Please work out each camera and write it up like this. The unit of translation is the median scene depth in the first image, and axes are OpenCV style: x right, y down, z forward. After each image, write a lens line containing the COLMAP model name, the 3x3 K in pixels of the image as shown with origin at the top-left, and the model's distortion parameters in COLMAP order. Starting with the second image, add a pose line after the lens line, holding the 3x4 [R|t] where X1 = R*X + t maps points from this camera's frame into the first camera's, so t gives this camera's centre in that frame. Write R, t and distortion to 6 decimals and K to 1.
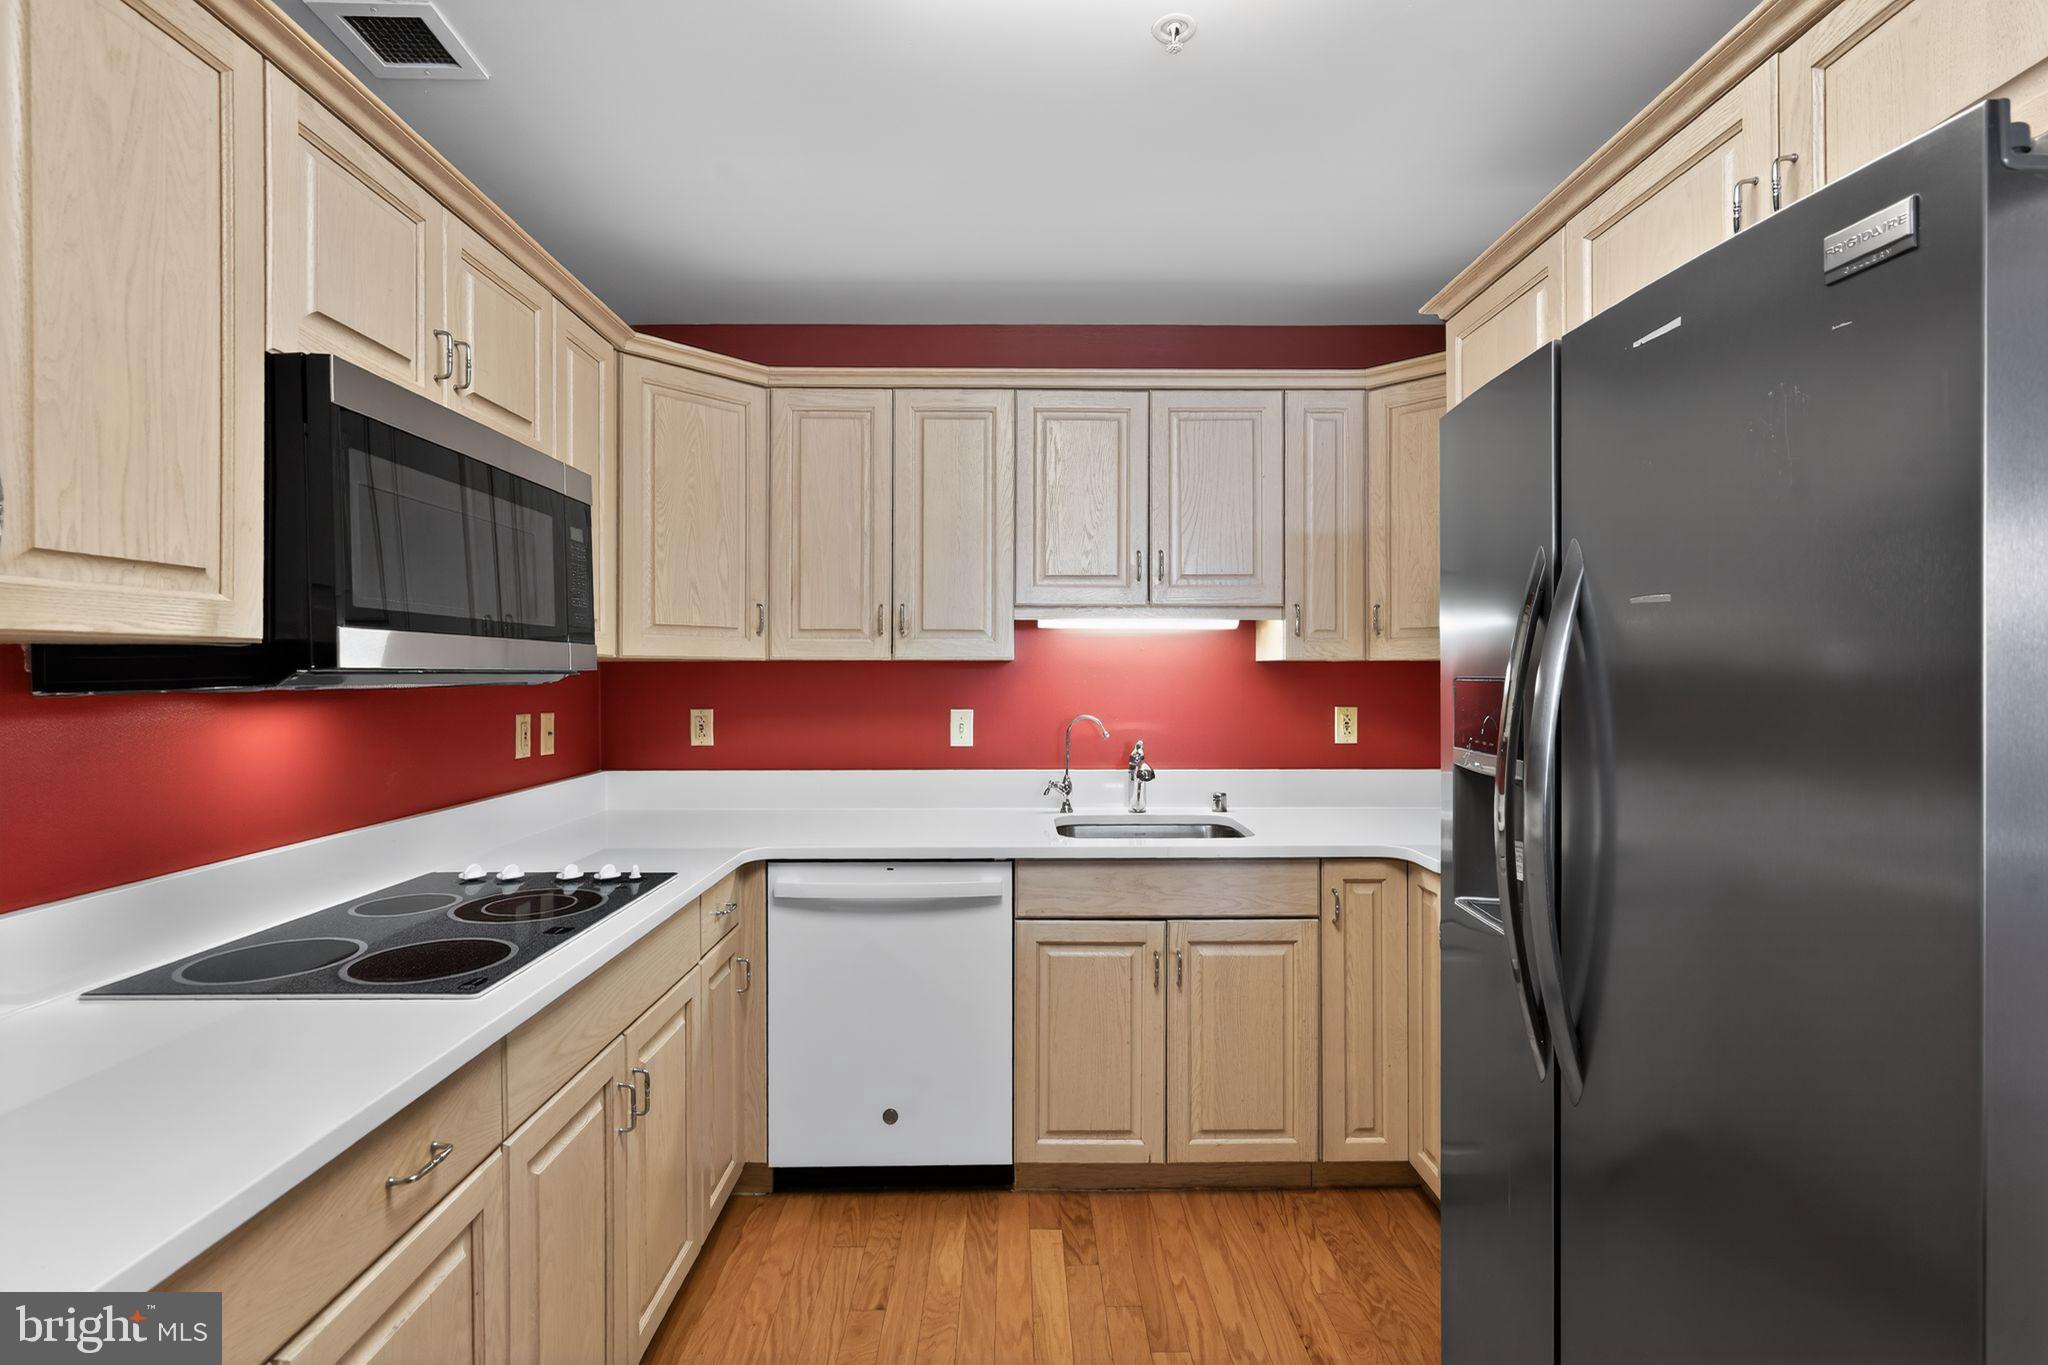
lens RADIAL K [[924.8, 0, 1024.0], [0, 924.8, 682.5], [0, 0, 1]] dist [-0.001162, -0.000609]
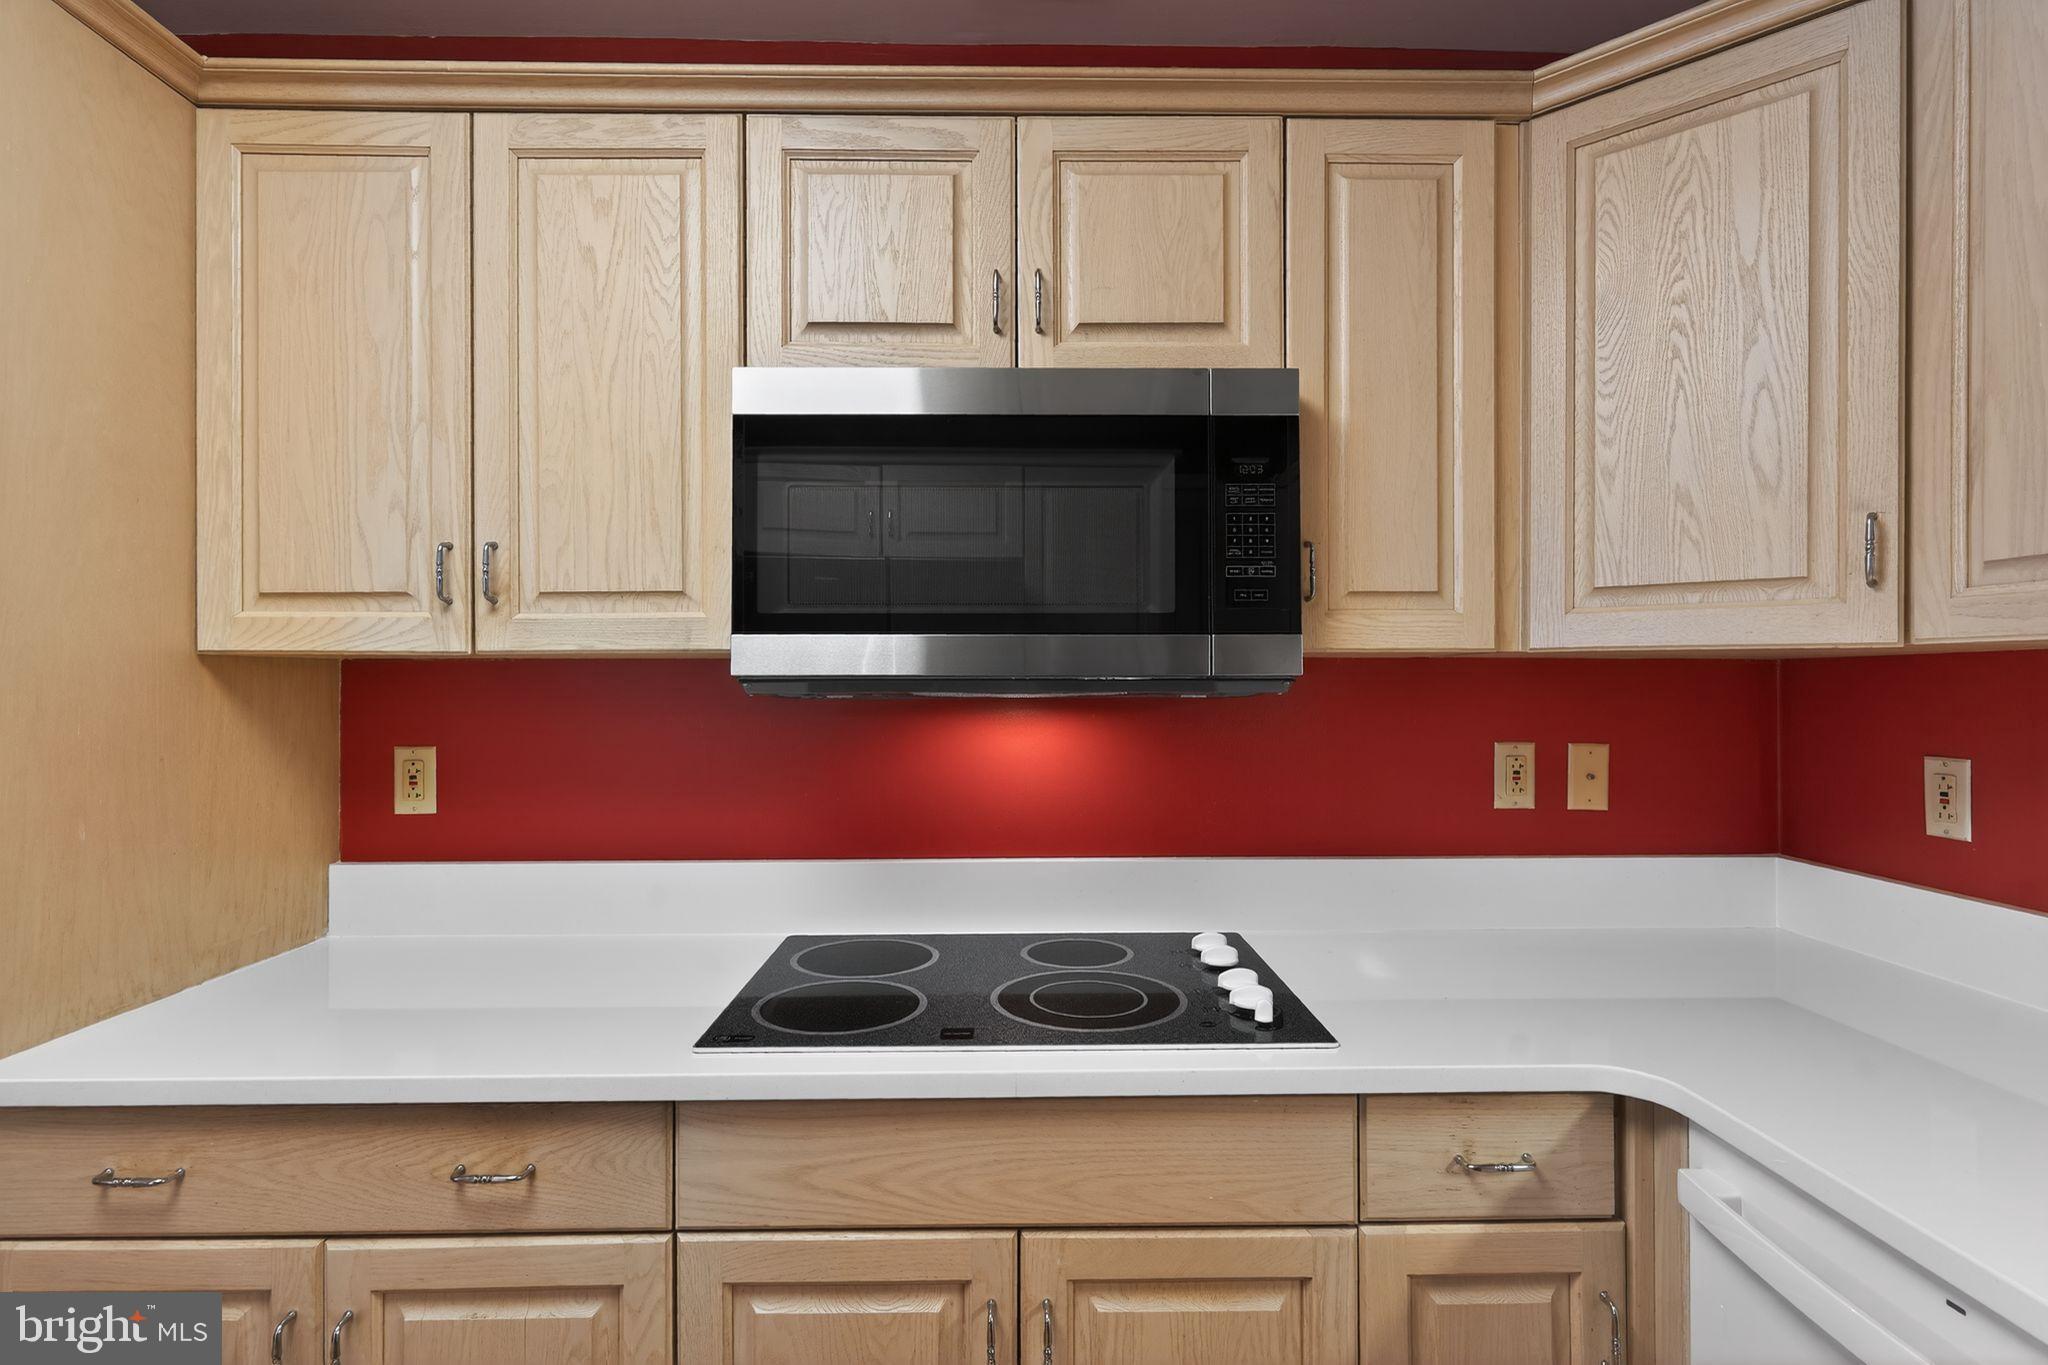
lens RADIAL K [[1026.8, 0, 1024.0], [0, 1026.8, 682.5], [0, 0, 1]] dist [0.013063, 0.000047]
pose [[0.001960, 0.002750, -0.999994, 0.343674], [-0.008795, 0.999958, 0.002732, -0.012463], [0.999959, 0.008790, 0.001985, 1.165090]]
